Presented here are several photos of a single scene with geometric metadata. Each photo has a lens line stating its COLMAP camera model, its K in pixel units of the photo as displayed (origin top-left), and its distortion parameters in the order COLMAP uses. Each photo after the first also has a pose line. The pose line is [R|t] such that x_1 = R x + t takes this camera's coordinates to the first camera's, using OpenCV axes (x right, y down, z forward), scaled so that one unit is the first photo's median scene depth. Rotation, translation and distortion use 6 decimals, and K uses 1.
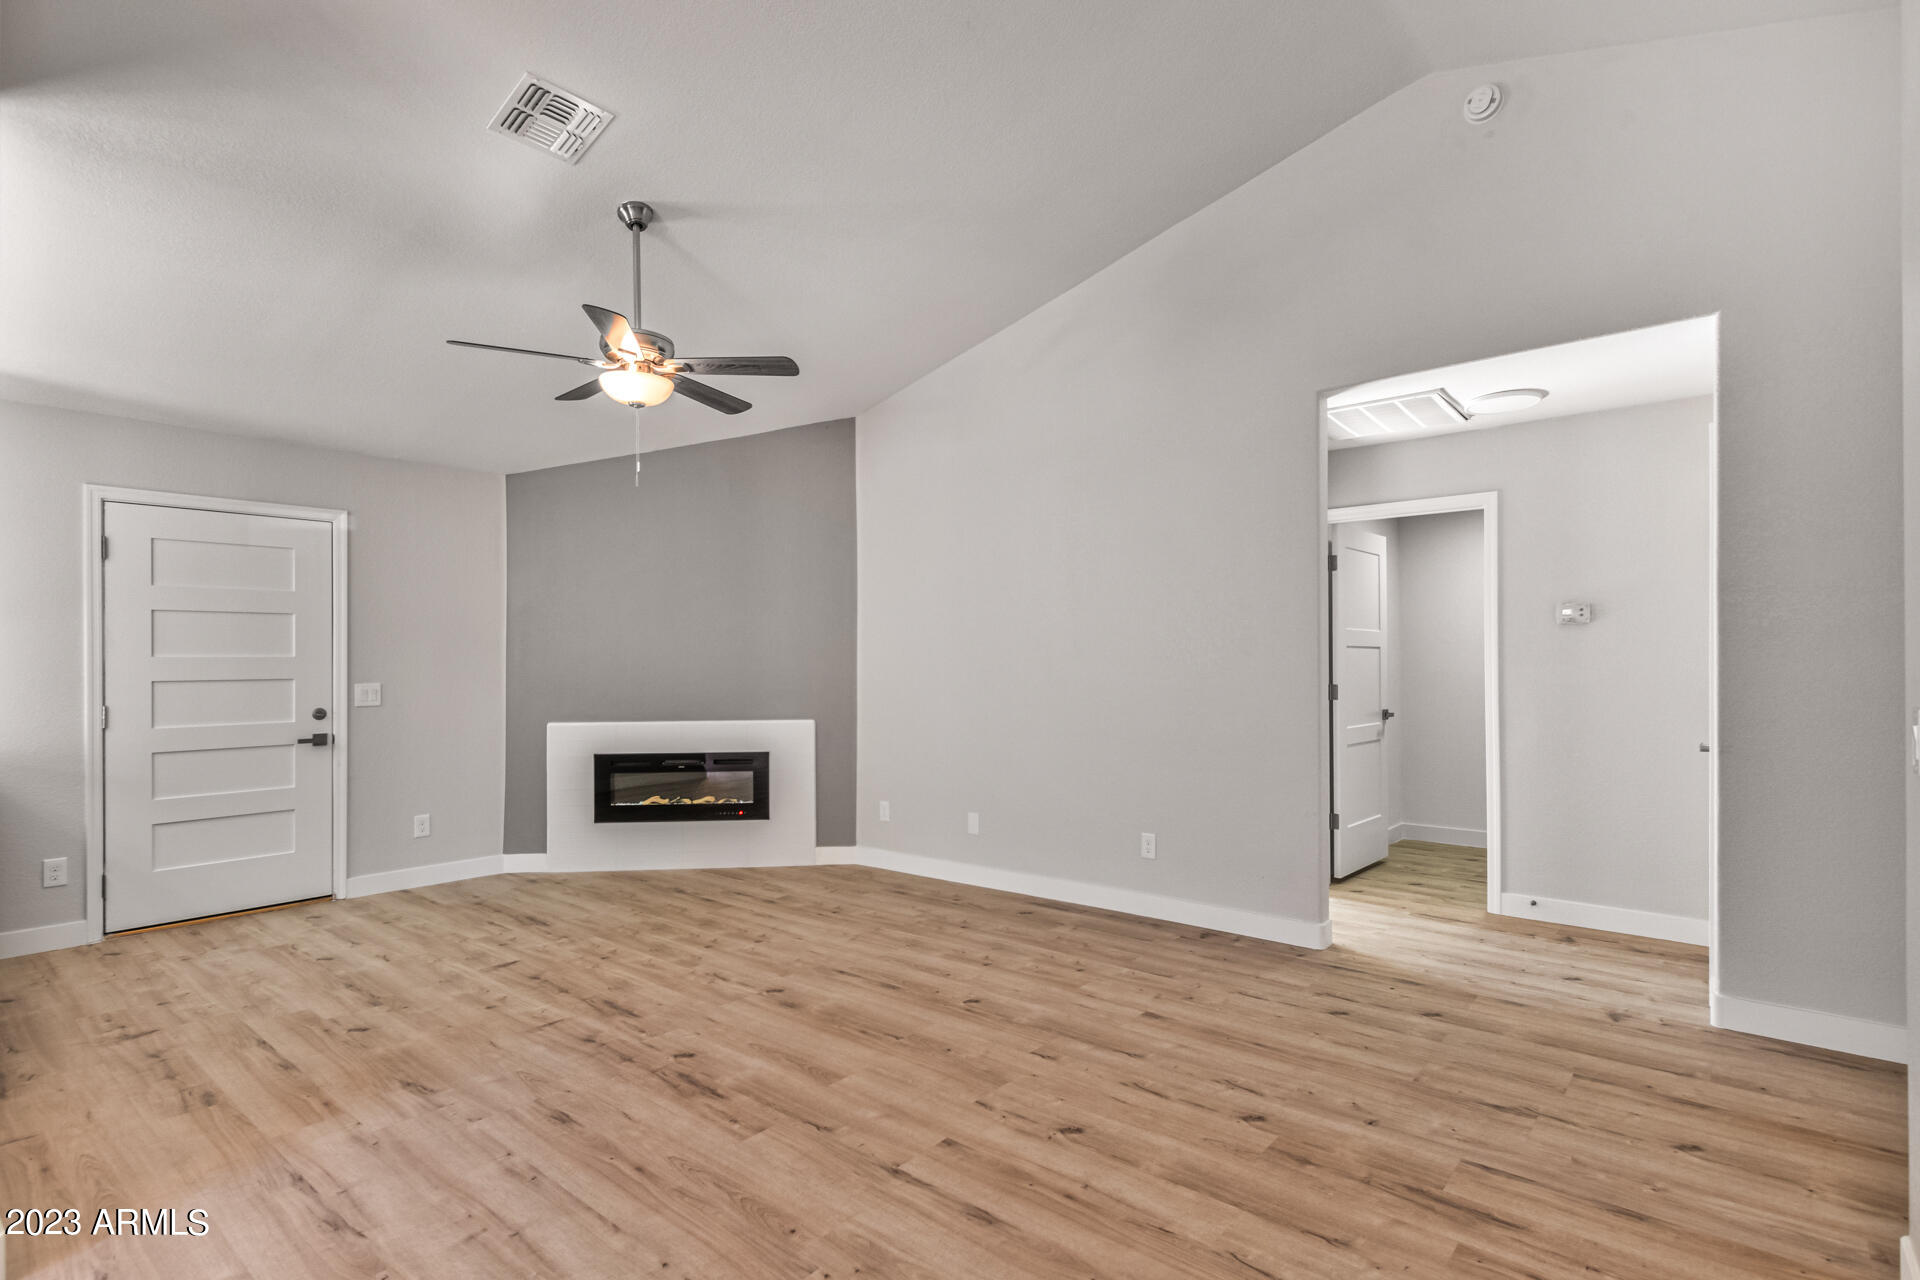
lens RADIAL K [[943.0, 0, 965.6], [0, 943.0, 659.2], [0, 0, 1]] dist [0.021615, -0.012245]
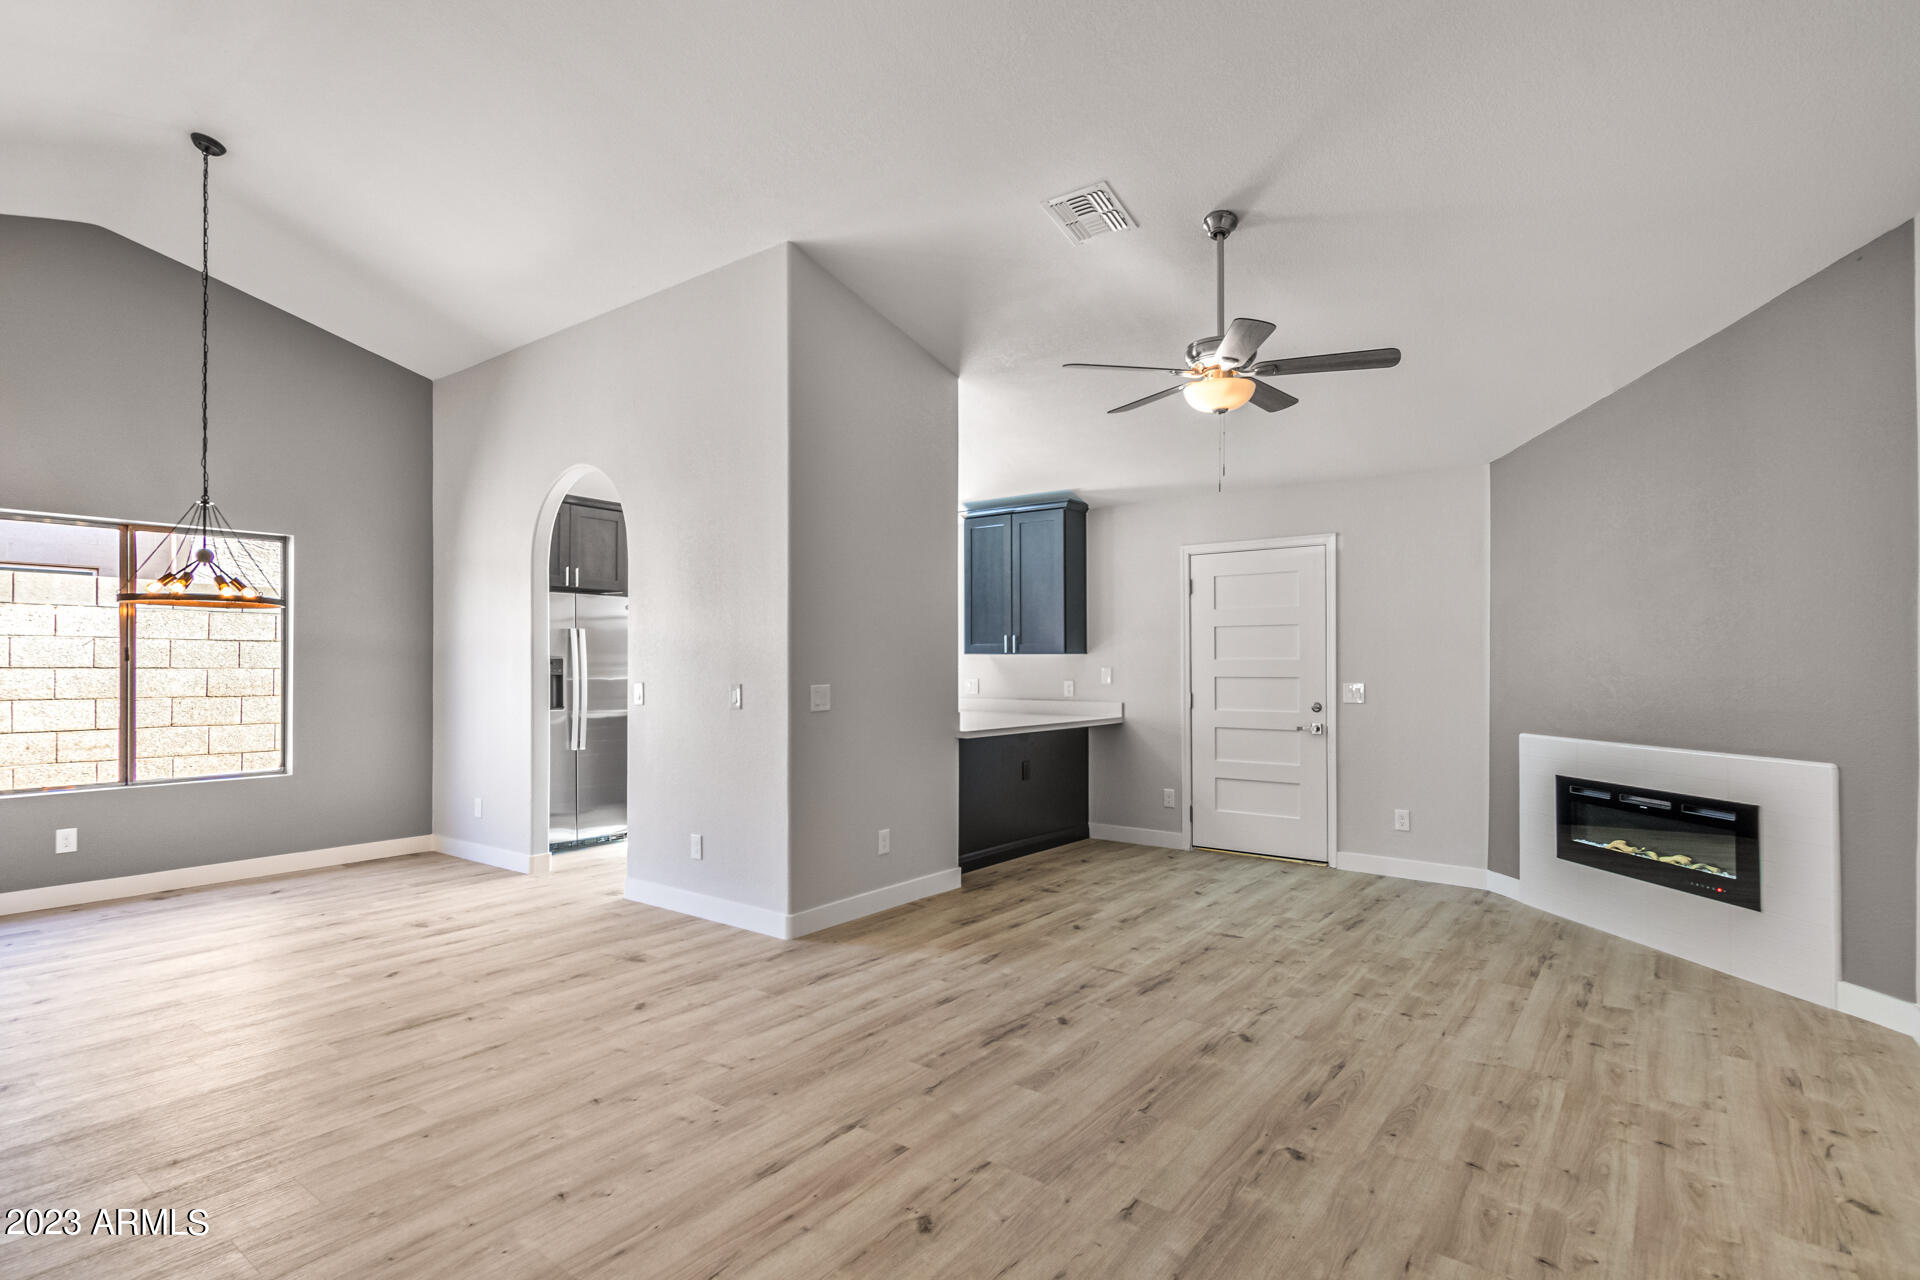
lens RADIAL K [[943.0, 0, 965.6], [0, 943.0, 659.2], [0, 0, 1]] dist [0.021615, -0.012245]
pose [[0.043878, -0.002134, -0.999035, 0.609937], [0.000783, 0.999997, -0.002102, -0.000678], [0.999037, -0.000690, 0.043880, 0.639457]]
